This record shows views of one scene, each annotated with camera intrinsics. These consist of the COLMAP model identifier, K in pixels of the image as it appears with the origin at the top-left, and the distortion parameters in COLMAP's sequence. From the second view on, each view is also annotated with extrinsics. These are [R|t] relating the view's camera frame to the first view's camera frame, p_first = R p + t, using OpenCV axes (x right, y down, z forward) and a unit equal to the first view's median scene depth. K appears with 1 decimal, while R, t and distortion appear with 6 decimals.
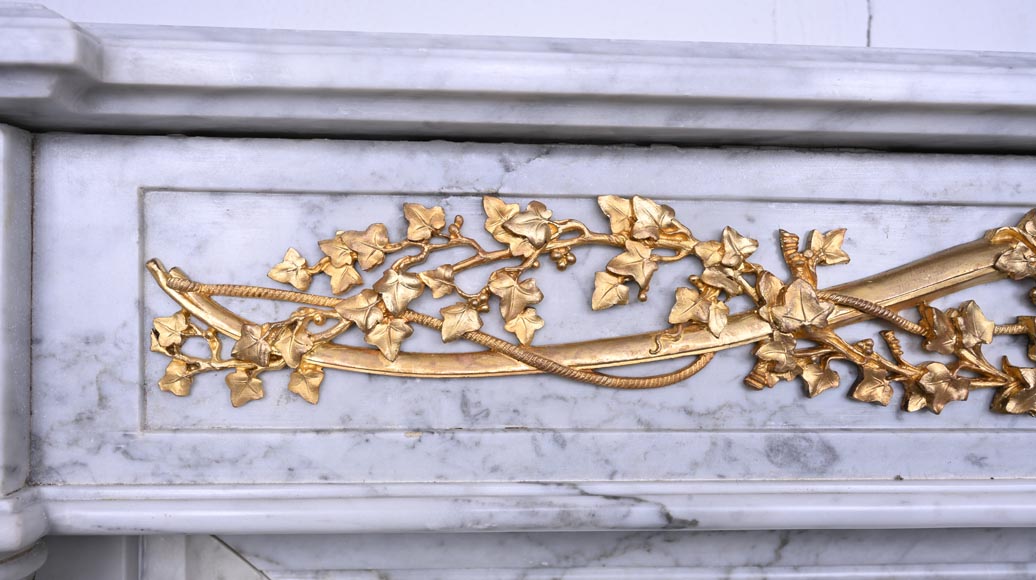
lens RADIAL K [[875.6, 0, 515.5], [0, 875.6, 291.8], [0, 0, 1]] dist [-0.000837, -0.000412]
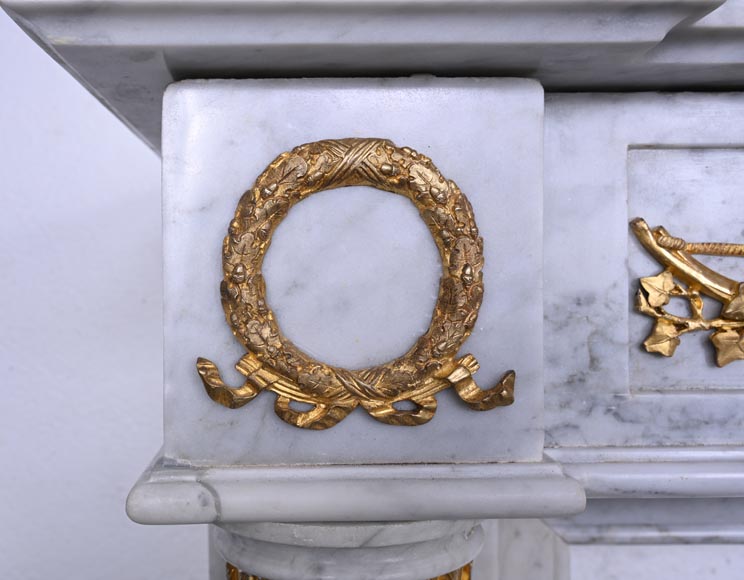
lens RADIAL K [[760.0, 0, 371.9], [0, 760.0, 287.2], [0, 0, 1]] dist [0.019652, 0.000000]
pose [[0.999172, -0.016947, -0.036997, -0.680317], [0.017538, 0.999723, 0.015717, 0.021347], [0.036720, -0.016353, 0.999192, 0.130328]]
